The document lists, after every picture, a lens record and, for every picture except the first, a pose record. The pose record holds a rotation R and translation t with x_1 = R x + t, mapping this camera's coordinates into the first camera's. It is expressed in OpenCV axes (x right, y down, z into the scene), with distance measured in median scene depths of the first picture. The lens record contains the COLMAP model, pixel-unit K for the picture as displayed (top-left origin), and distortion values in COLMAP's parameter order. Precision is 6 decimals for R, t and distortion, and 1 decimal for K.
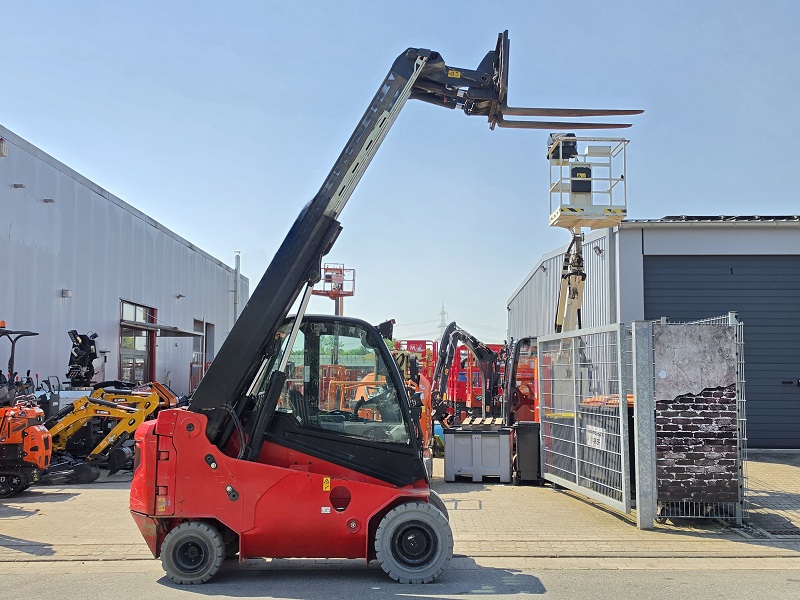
lens RADIAL K [[905.7, 0, 402.4], [0, 905.7, 301.5], [0, 0, 1]] dist [0.080426, 0.000000]
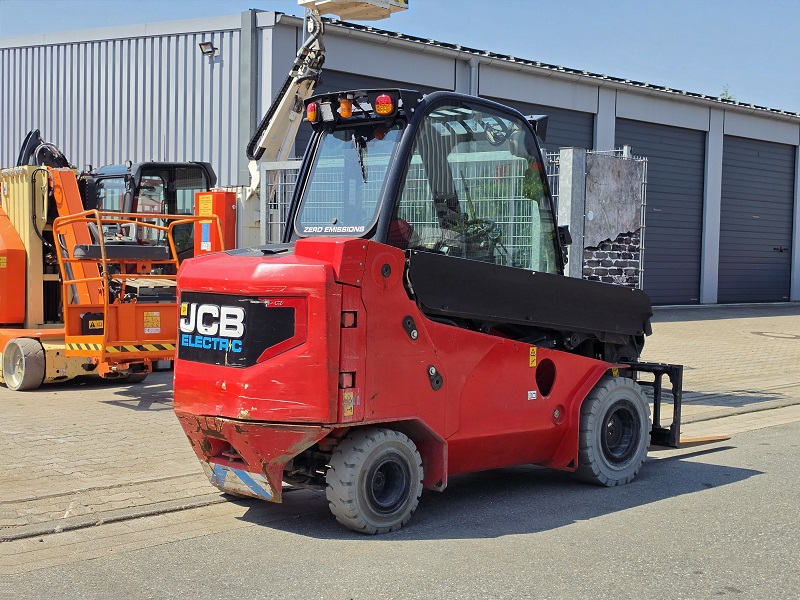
lens RADIAL K [[1169.2, 0, 394.1], [0, 1169.2, 294.7], [0, 0, 1]] dist [0.127966, 0.000000]
pose [[0.712839, -0.010469, 0.701250, -0.581132], [-0.078014, 0.992499, 0.094120, 0.064725], [-0.696975, -0.121800, 0.706676, 0.366258]]
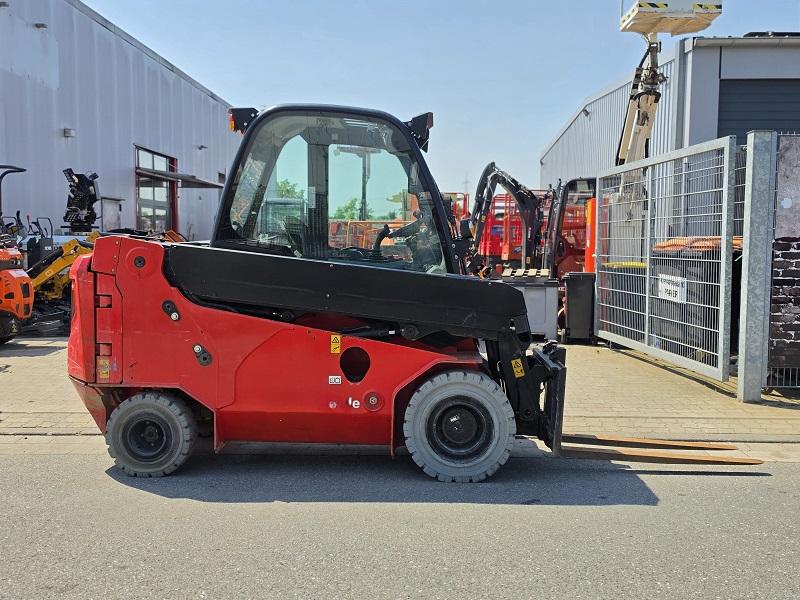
lens RADIAL K [[833.3, 0, 396.8], [0, 833.3, 296.3], [0, 0, 1]] dist [0.069829, 0.000000]
pose [[0.999291, 0.007876, -0.036812, -0.009674], [-0.002371, 0.989097, 0.147249, 0.053565], [0.037570, -0.147057, 0.988414, 0.286117]]
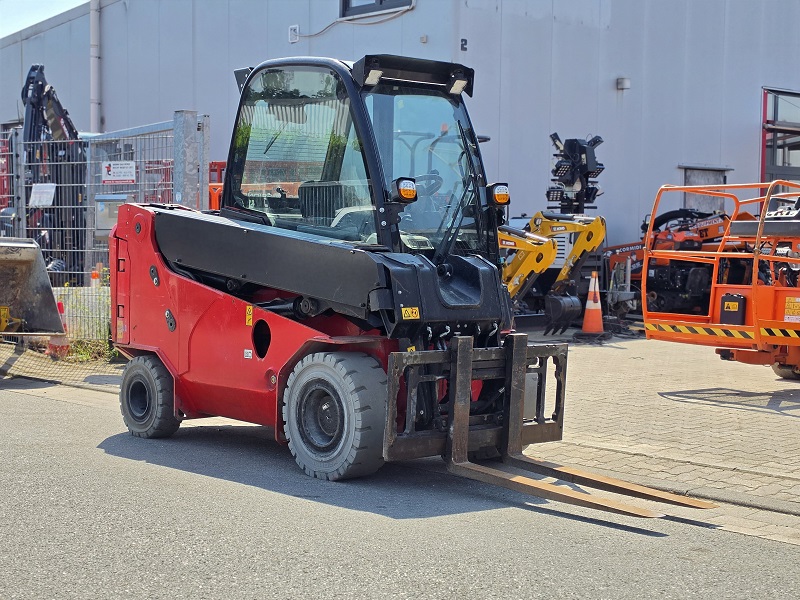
lens RADIAL K [[1340.5, 0, 396.6], [0, 1340.5, 306.0], [0, 0, 1]] dist [0.121762, 0.000000]
pose [[0.670781, 0.047598, -0.740127, 0.544500], [0.050633, 0.992671, 0.109728, 0.071969], [0.739925, -0.111078, 0.663455, 0.337581]]
